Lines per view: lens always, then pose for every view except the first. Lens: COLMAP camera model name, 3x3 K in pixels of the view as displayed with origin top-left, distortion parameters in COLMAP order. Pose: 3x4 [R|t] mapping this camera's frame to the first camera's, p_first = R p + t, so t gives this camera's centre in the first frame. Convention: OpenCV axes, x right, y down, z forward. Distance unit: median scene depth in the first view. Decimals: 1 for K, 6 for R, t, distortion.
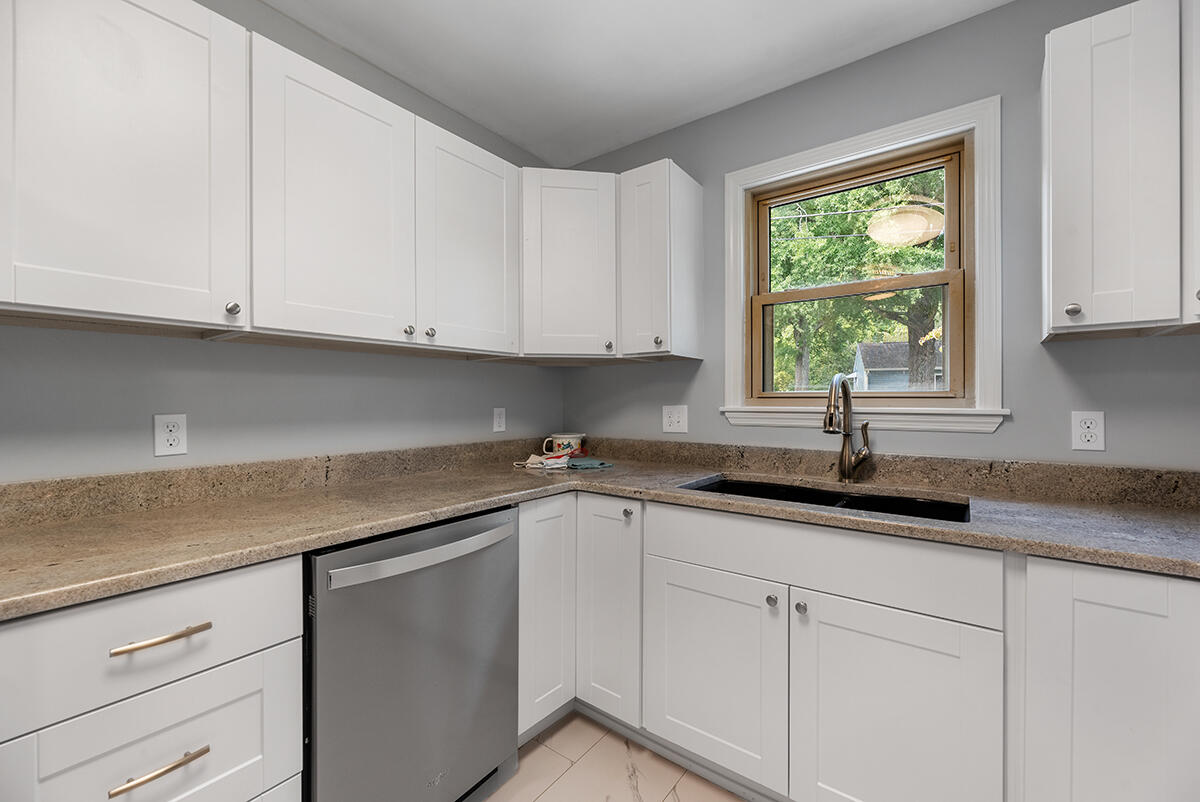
lens RADIAL K [[490.7, 0, 601.0], [0, 490.7, 398.3], [0, 0, 1]] dist [-0.002612, -0.000506]
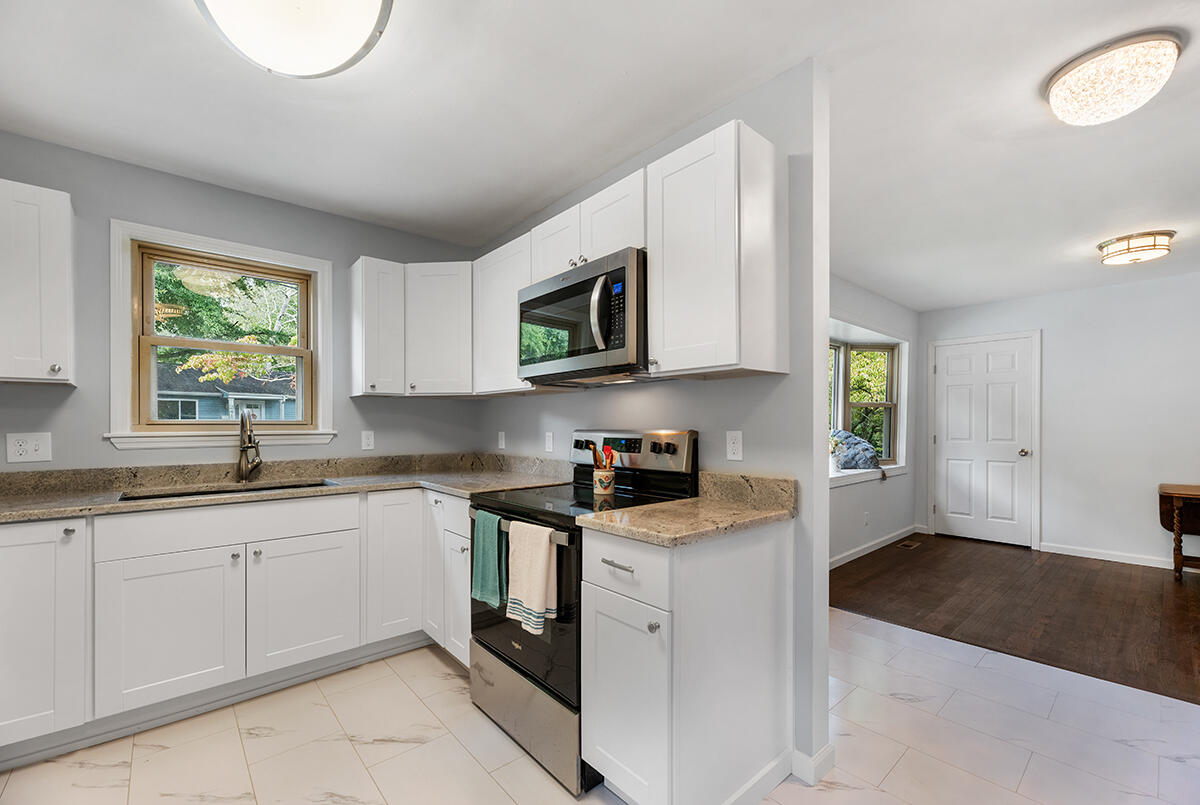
lens RADIAL K [[487.0, 0, 601.3], [0, 487.0, 424.0], [0, 0, 1]] dist [-0.000917, -0.000104]
pose [[0.204809, 0.001539, 0.978801, -0.711218], [0.000375, 0.999999, -0.001650, -0.000529], [-0.978802, 0.000705, 0.204808, -0.343239]]
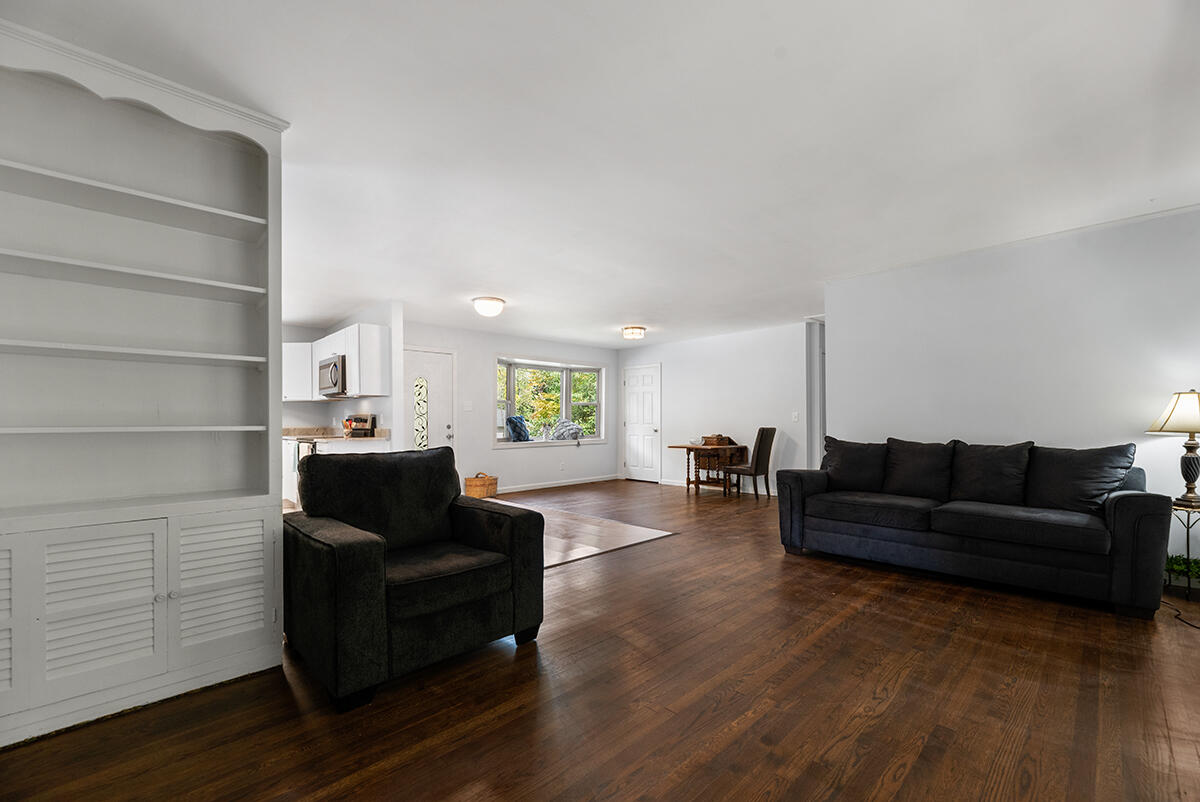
lens RADIAL K [[490.7, 0, 601.0], [0, 490.7, 398.3], [0, 0, 1]] dist [-0.002612, -0.000506]
pose [[0.128190, 0.043814, 0.990781, -2.307288], [0.000910, 0.999018, -0.044296, 0.043124], [-0.991749, 0.006580, 0.128024, -1.936343]]
